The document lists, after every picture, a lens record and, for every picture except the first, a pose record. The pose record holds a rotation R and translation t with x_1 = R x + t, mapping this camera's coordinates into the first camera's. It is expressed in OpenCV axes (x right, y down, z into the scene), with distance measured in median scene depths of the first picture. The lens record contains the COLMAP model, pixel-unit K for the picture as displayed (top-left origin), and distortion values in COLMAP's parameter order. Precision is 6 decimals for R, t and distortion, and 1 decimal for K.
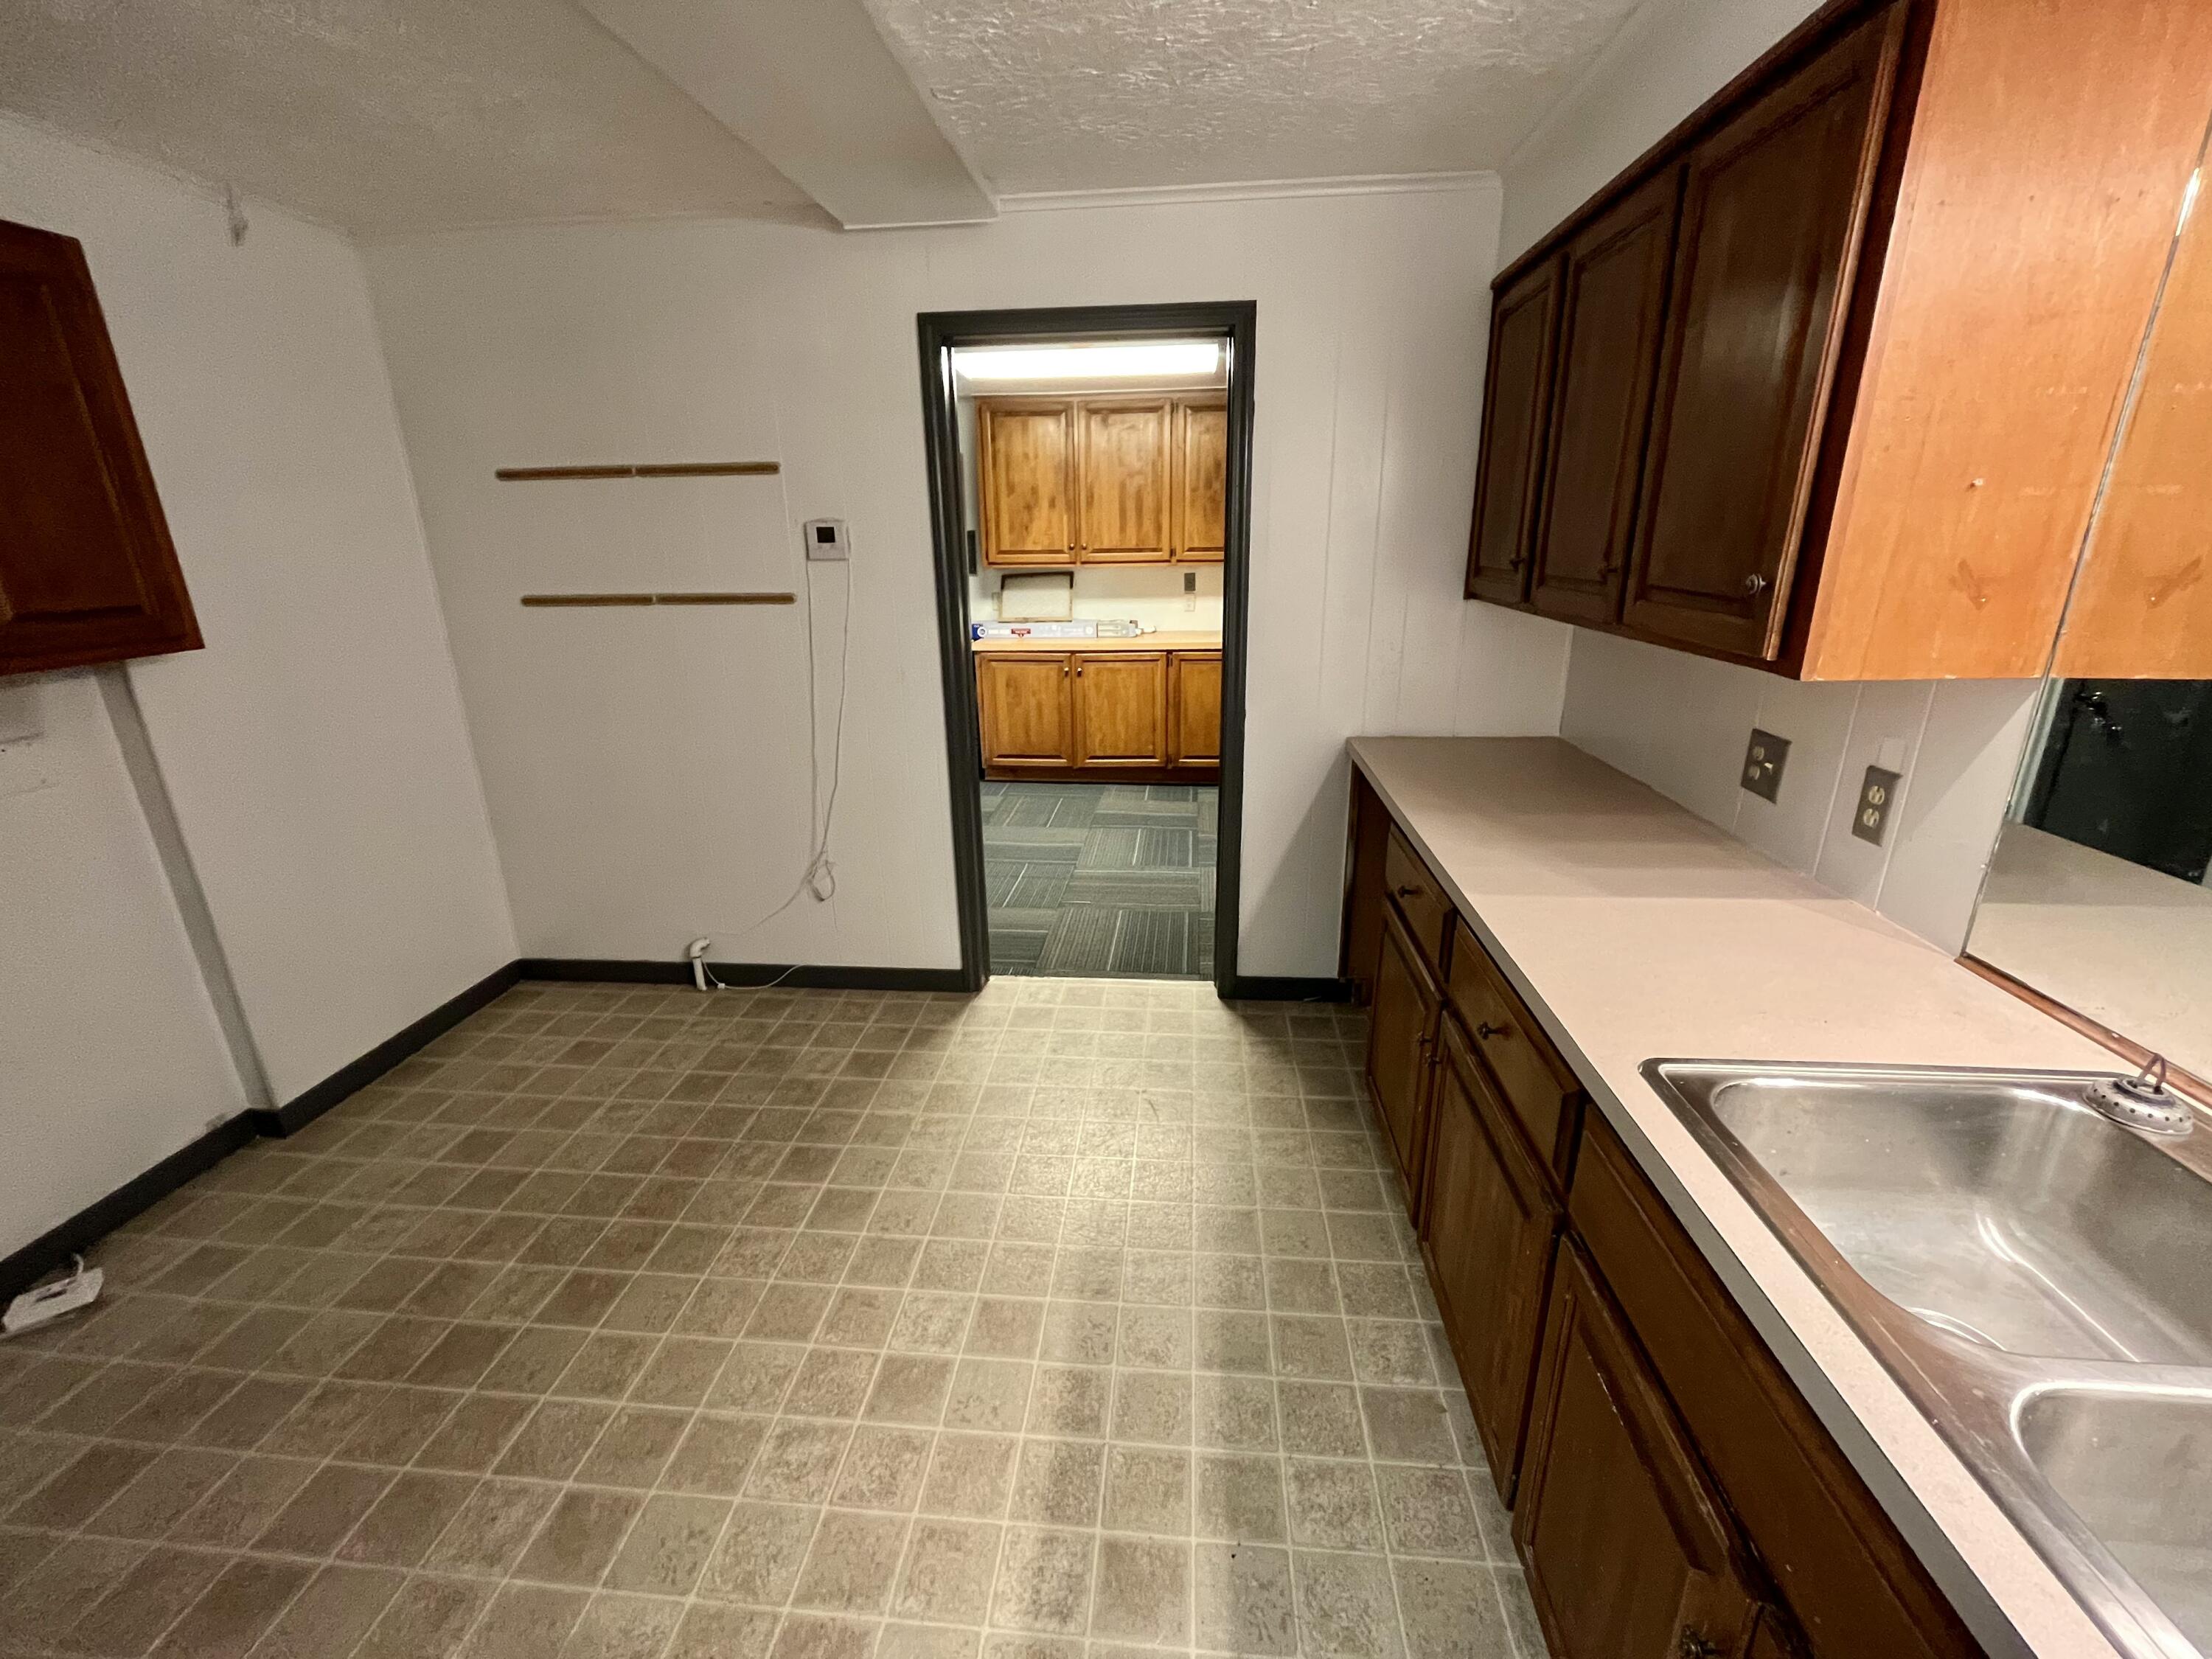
lens RADIAL K [[909.7, 0, 1097.6], [0, 909.7, 826.6], [0, 0, 1]] dist [-0.001625, -0.000690]
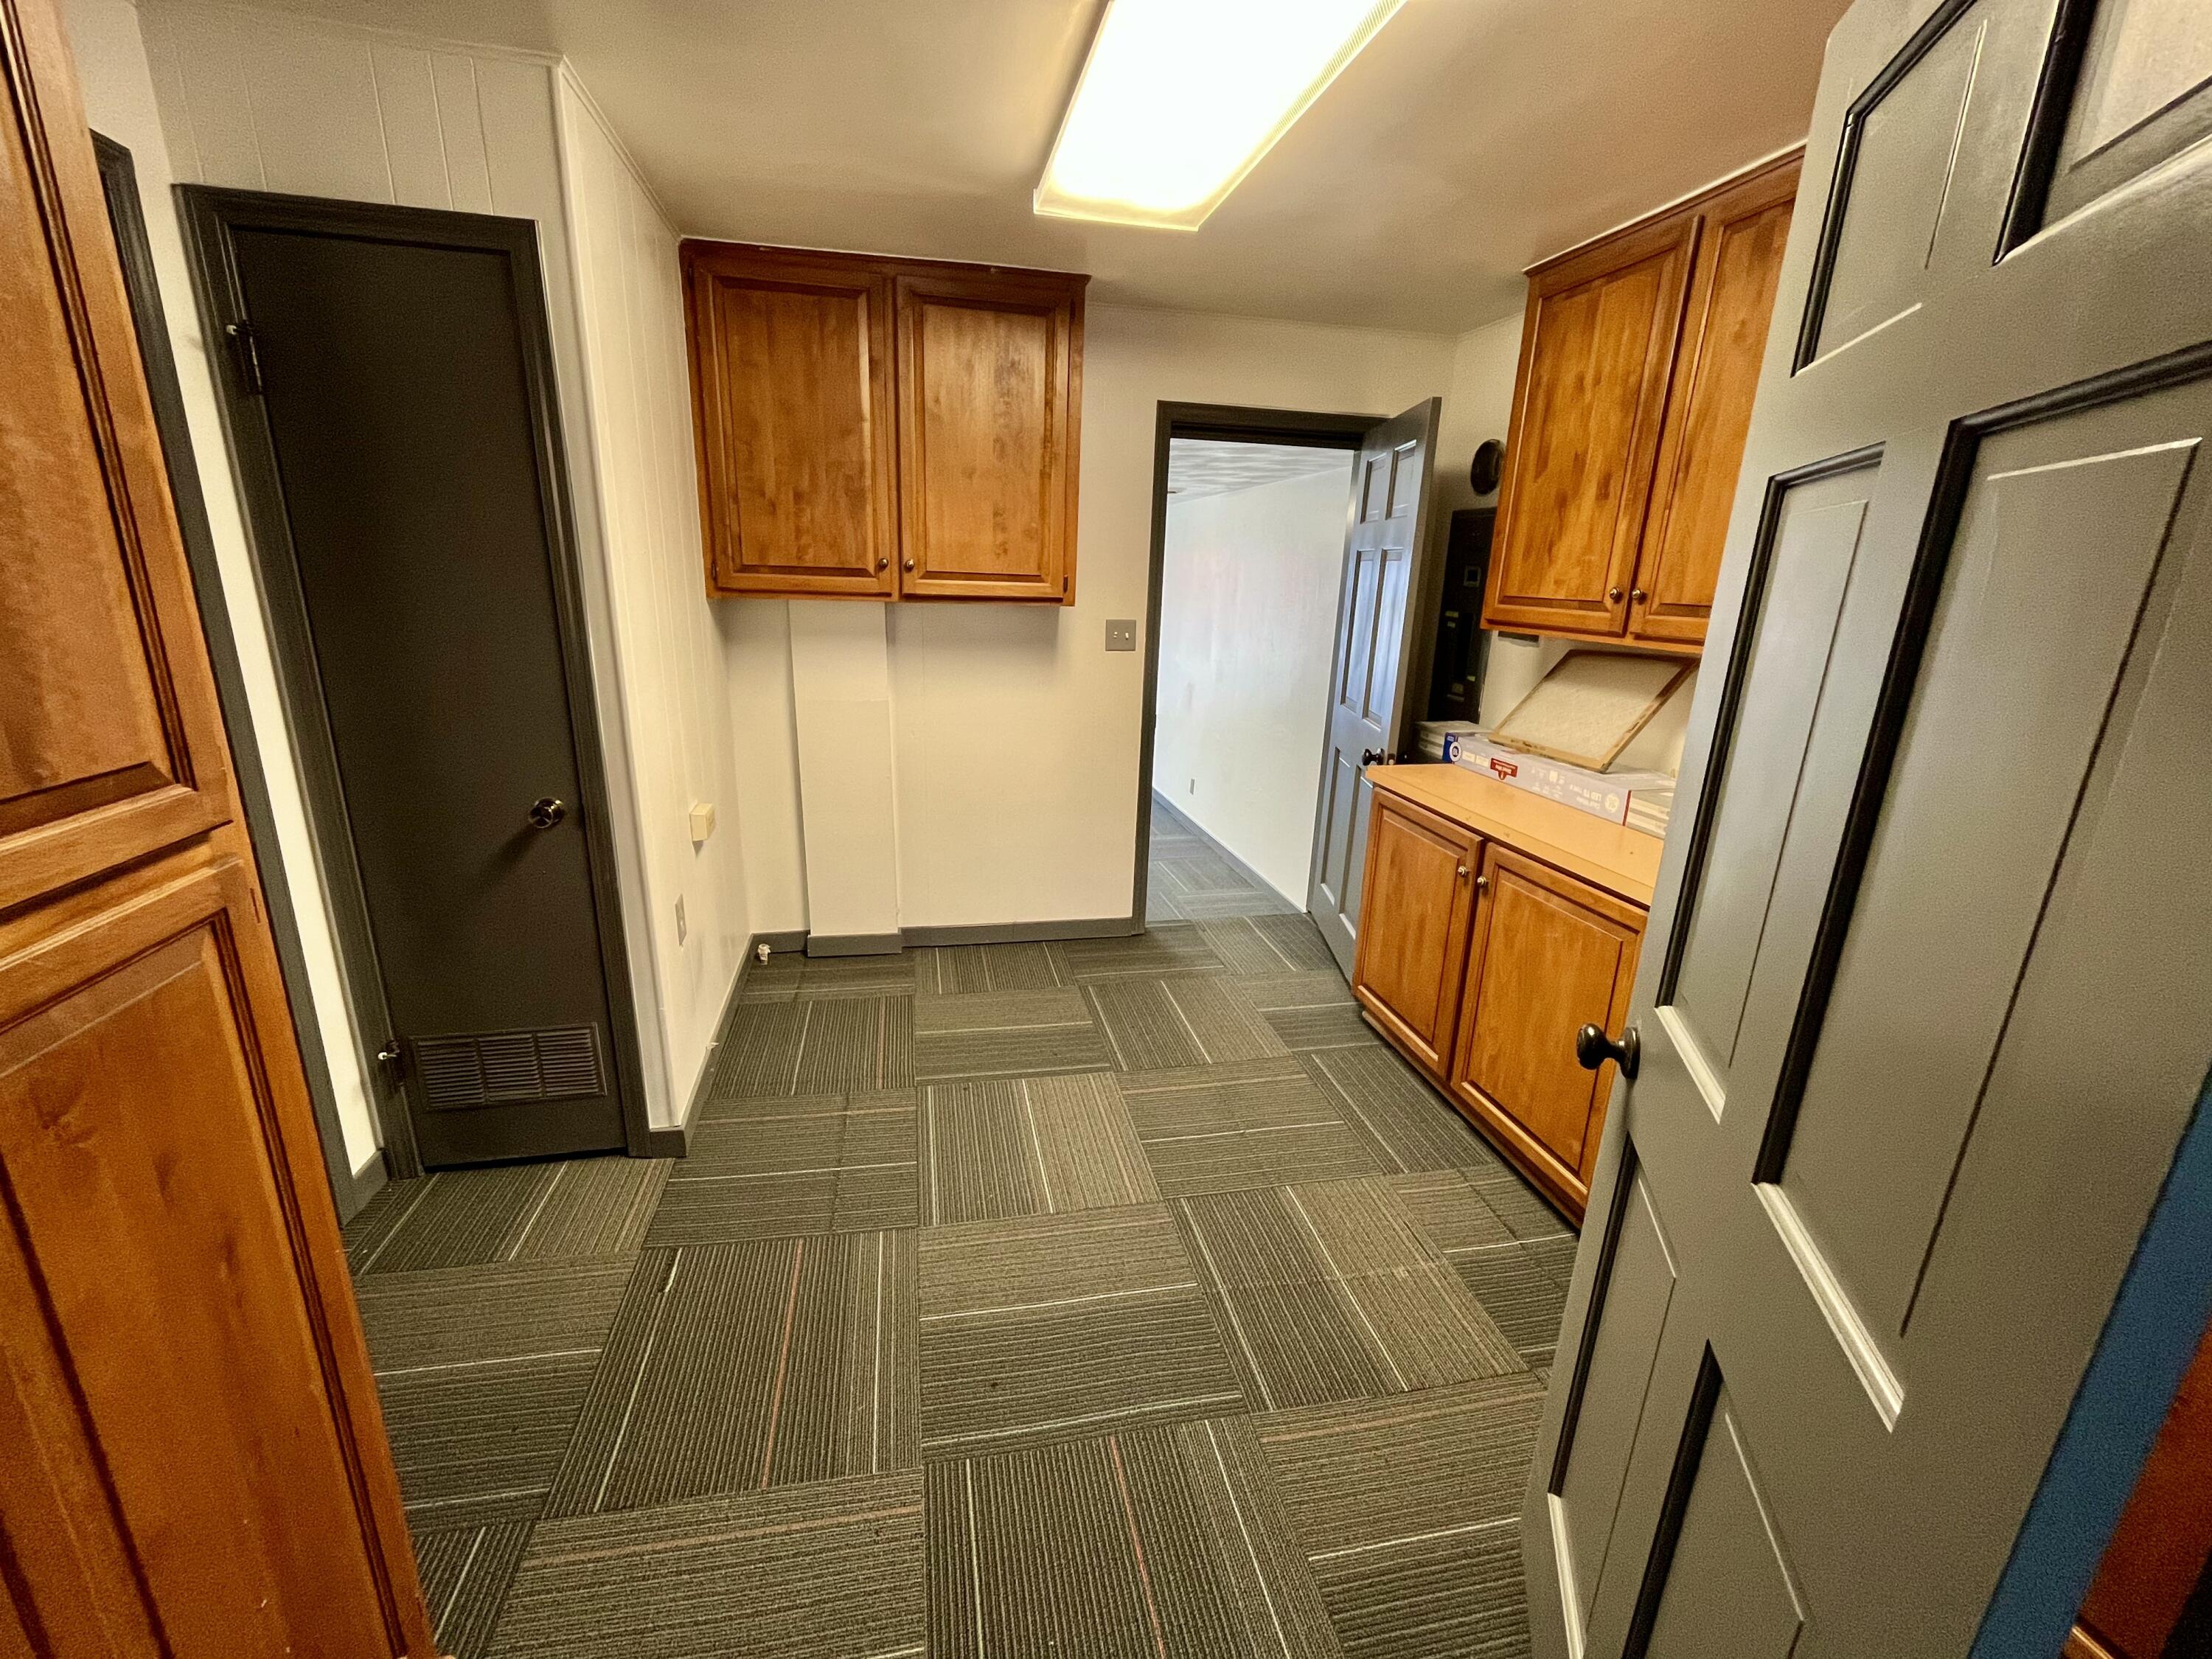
lens RADIAL K [[909.7, 0, 1097.6], [0, 909.7, 826.6], [0, 0, 1]] dist [-0.001625, -0.000690]
pose [[0.303954, 0.281171, -0.910250, 0.299457], [-0.321151, 0.929772, 0.179961, -0.212967], [0.896925, 0.237628, 0.372907, 0.674751]]
